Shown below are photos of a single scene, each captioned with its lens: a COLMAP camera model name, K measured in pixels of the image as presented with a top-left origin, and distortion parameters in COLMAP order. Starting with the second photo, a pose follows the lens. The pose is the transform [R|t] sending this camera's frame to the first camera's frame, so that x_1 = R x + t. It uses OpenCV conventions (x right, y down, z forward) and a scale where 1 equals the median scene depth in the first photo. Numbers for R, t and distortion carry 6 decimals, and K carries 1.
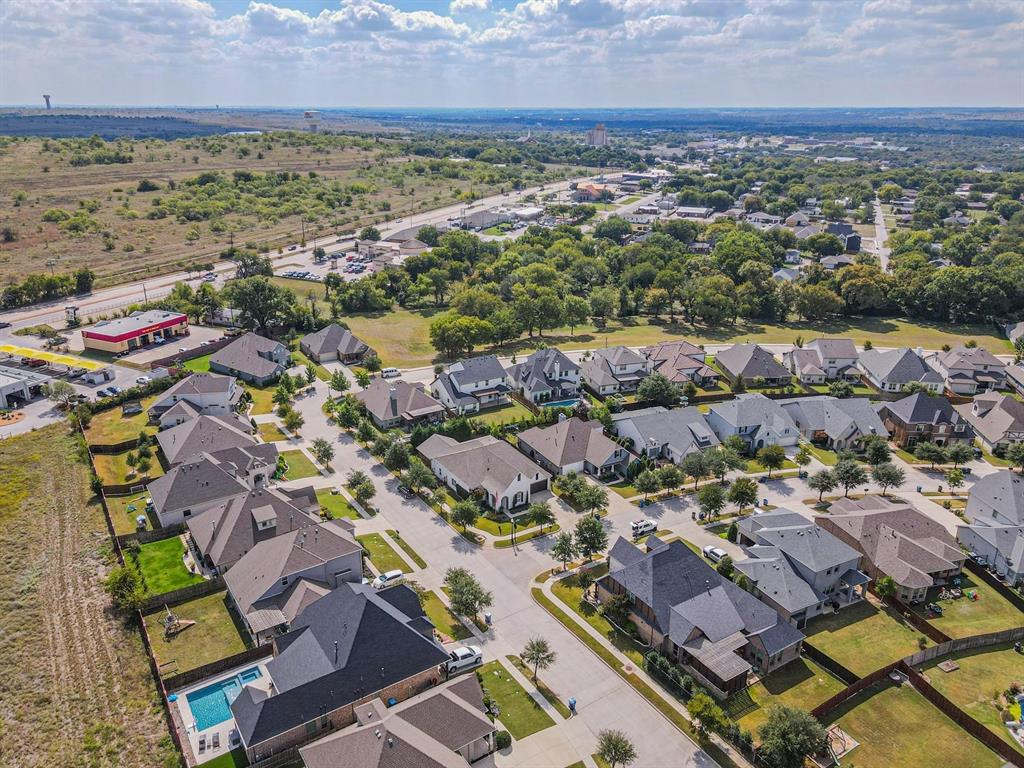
lens RADIAL K [[741.2, 0, 506.6], [0, 741.2, 382.6], [0, 0, 1]] dist [0.011823, 0.003371]
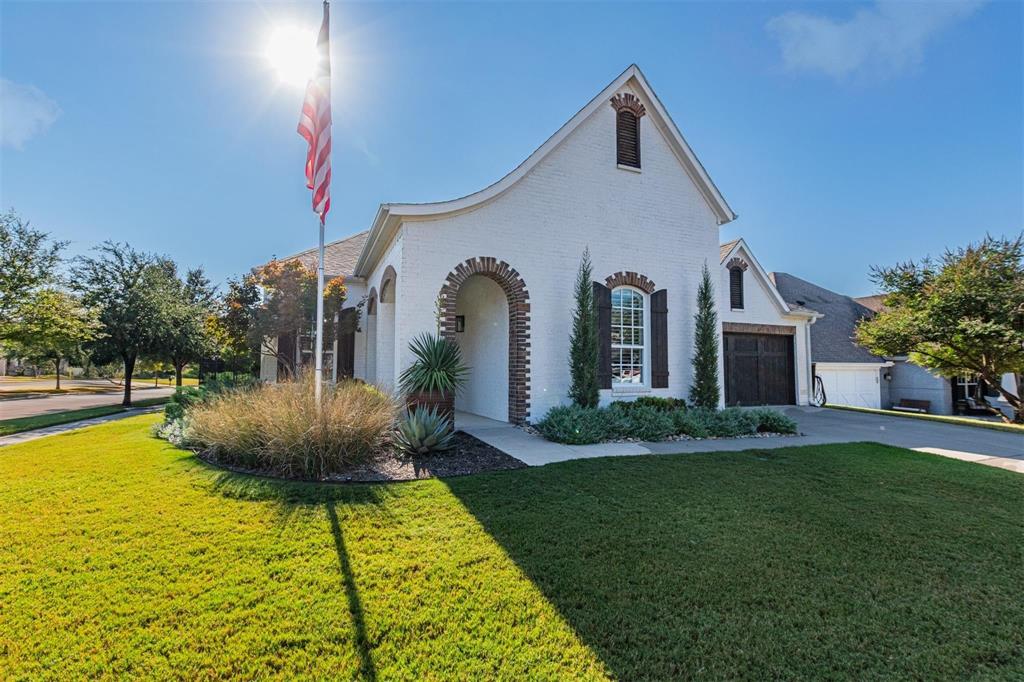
lens RADIAL K [[450.0, 0, 509.6], [0, 450.0, 345.0], [0, 0, 1]] dist [0.002295, 0.000097]
pose [[0.983918, -0.016357, -0.177871, 0.007881], [-0.055938, 0.917492, -0.393802, 0.133953], [0.169637, 0.397418, 0.901822, 0.682636]]
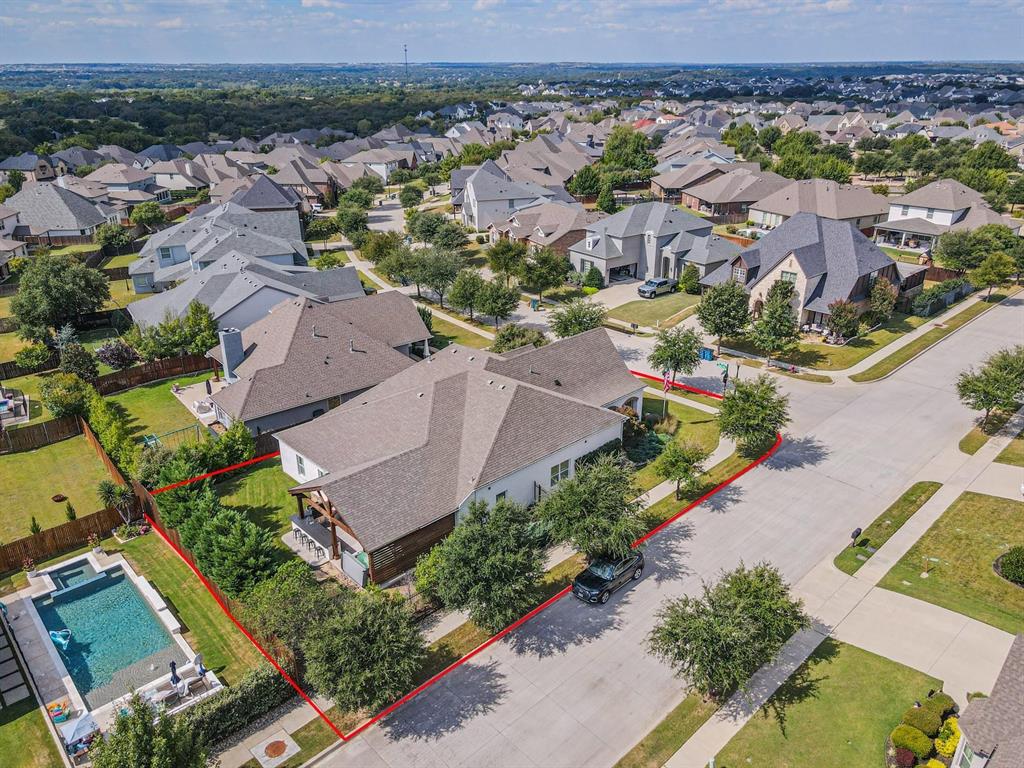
lens RADIAL K [[741.2, 0, 506.6], [0, 741.2, 382.6], [0, 0, 1]] dist [0.011823, 0.003371]
pose [[-0.165117, -0.394766, 0.903823, -0.277232], [0.346463, 0.834782, 0.427905, -0.044180], [-0.923418, 0.383795, -0.001065, 0.766020]]
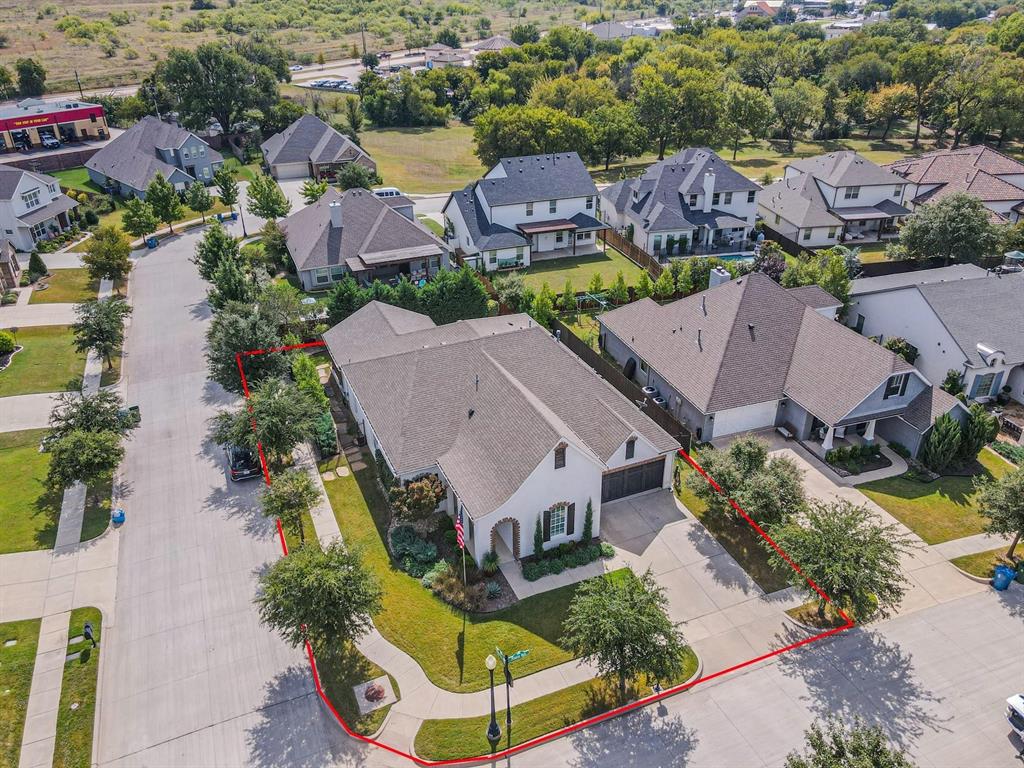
lens RADIAL K [[741.2, 0, 506.6], [0, 741.2, 382.6], [0, 0, 1]] dist [0.011823, 0.003371]
pose [[0.983730, 0.066644, -0.166834, 0.030171], [-0.042854, 0.988890, 0.142337, 0.044350], [0.174467, -0.132872, 0.975657, 0.525434]]
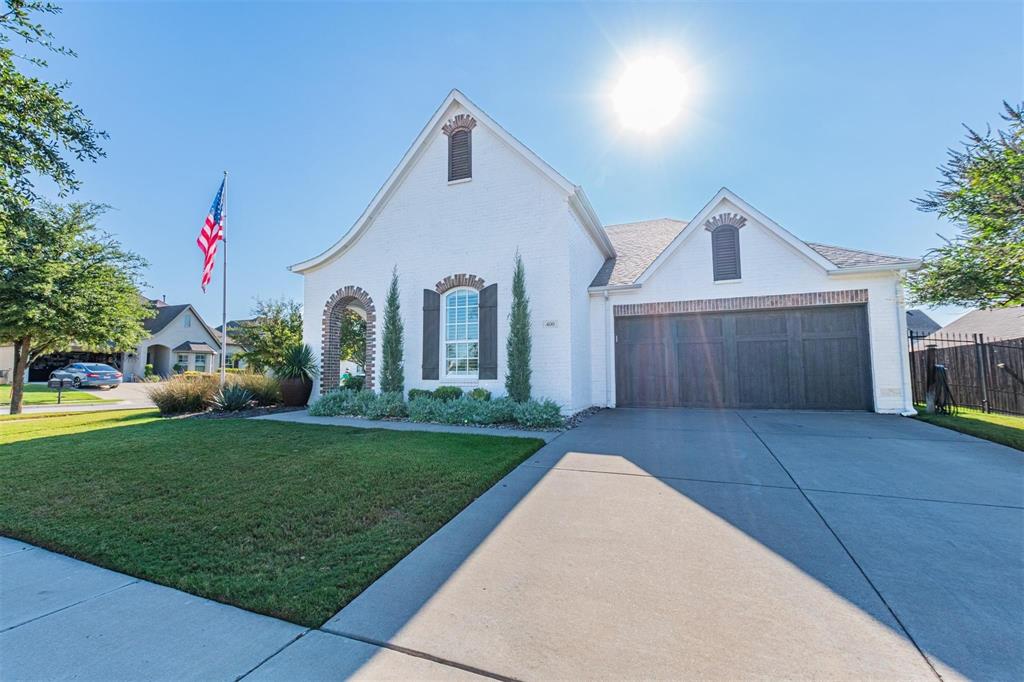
lens RADIAL K [[450.0, 0, 509.6], [0, 450.0, 345.0], [0, 0, 1]] dist [0.002295, 0.000097]
pose [[0.575099, -0.071719, -0.814934, 0.059530], [-0.271349, 0.923034, -0.272723, 0.127571], [0.771771, 0.377974, 0.511375, 0.706218]]
